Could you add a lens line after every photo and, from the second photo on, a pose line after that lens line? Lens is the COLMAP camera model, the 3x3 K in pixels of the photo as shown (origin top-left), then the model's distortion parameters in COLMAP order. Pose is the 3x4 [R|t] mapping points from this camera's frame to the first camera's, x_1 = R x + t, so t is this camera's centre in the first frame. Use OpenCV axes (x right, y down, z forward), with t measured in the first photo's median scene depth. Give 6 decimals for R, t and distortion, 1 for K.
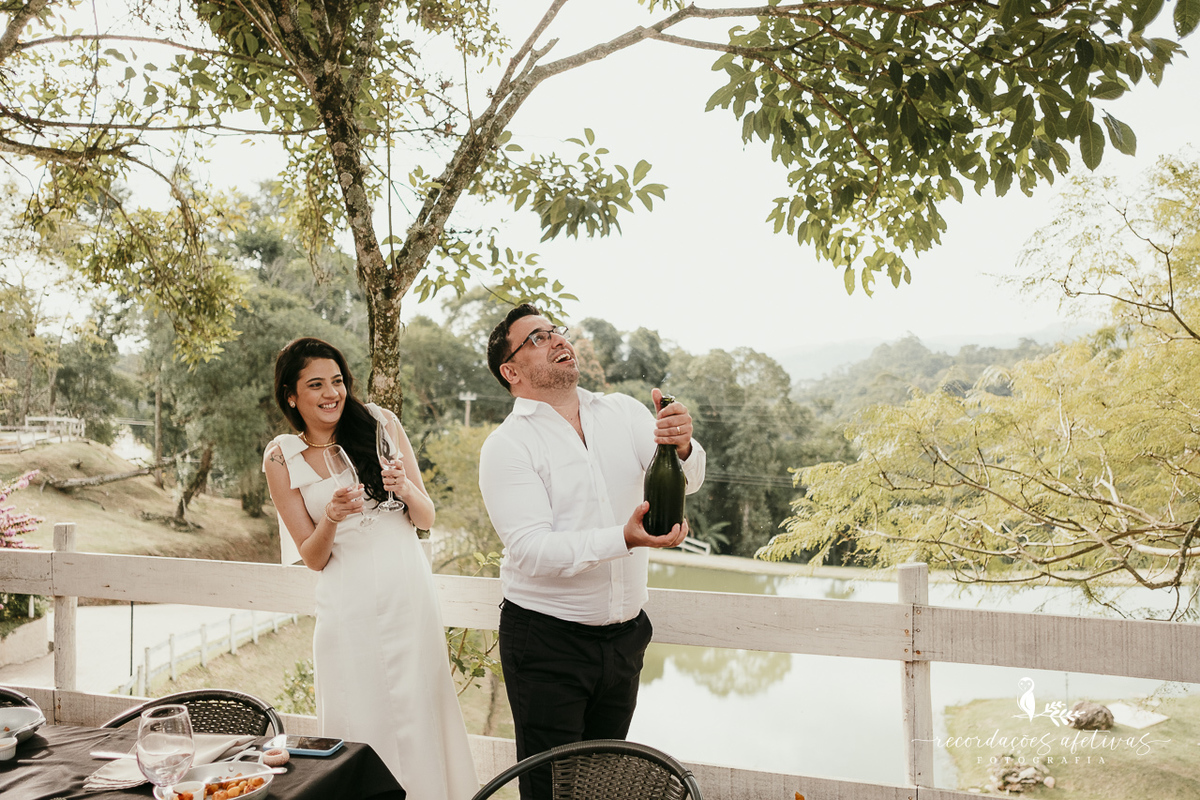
lens RADIAL K [[1155.8, 0, 621.3], [0, 1155.8, 394.4], [0, 0, 1]] dist [-0.108489, 0.289577]
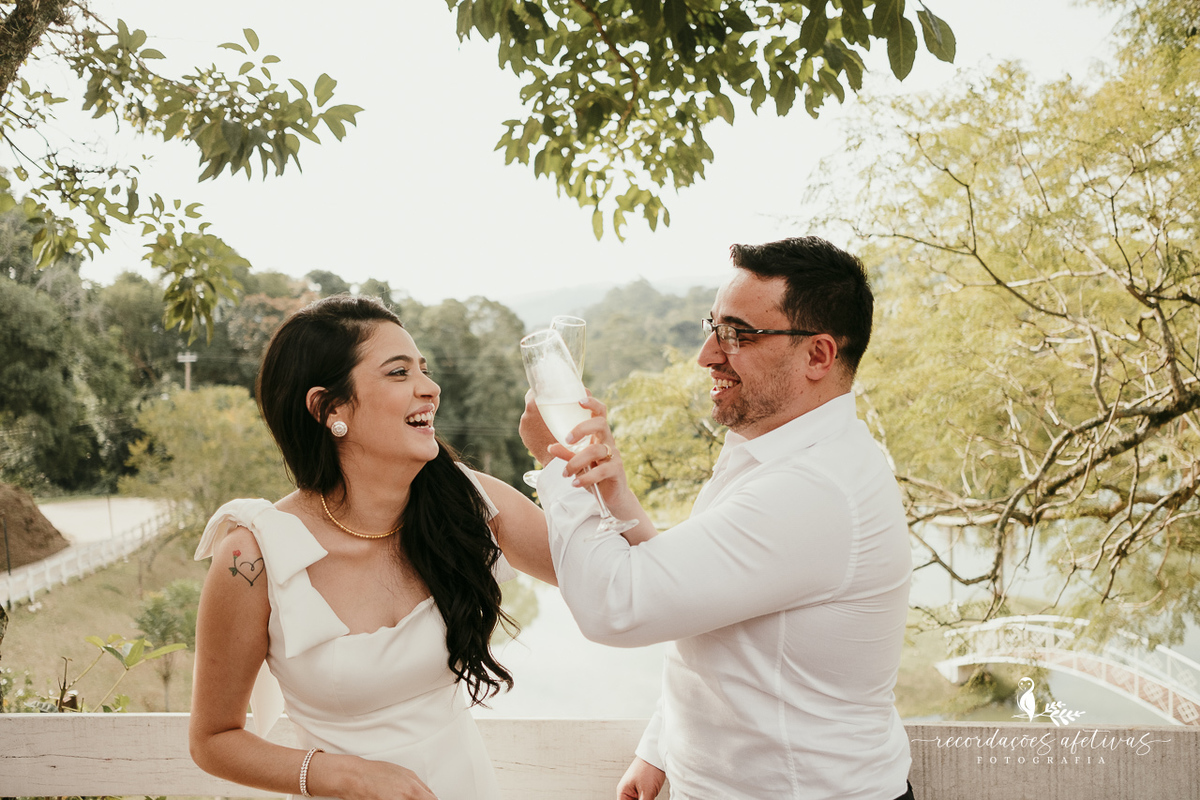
lens RADIAL K [[1155.8, 0, 621.3], [0, 1155.8, 394.4], [0, 0, 1]] dist [-0.108489, 0.289577]
pose [[0.973366, -0.050080, 0.223719, 0.027446], [0.039784, 0.997942, 0.050299, -0.021137], [-0.225778, -0.040058, 0.973355, 0.208406]]
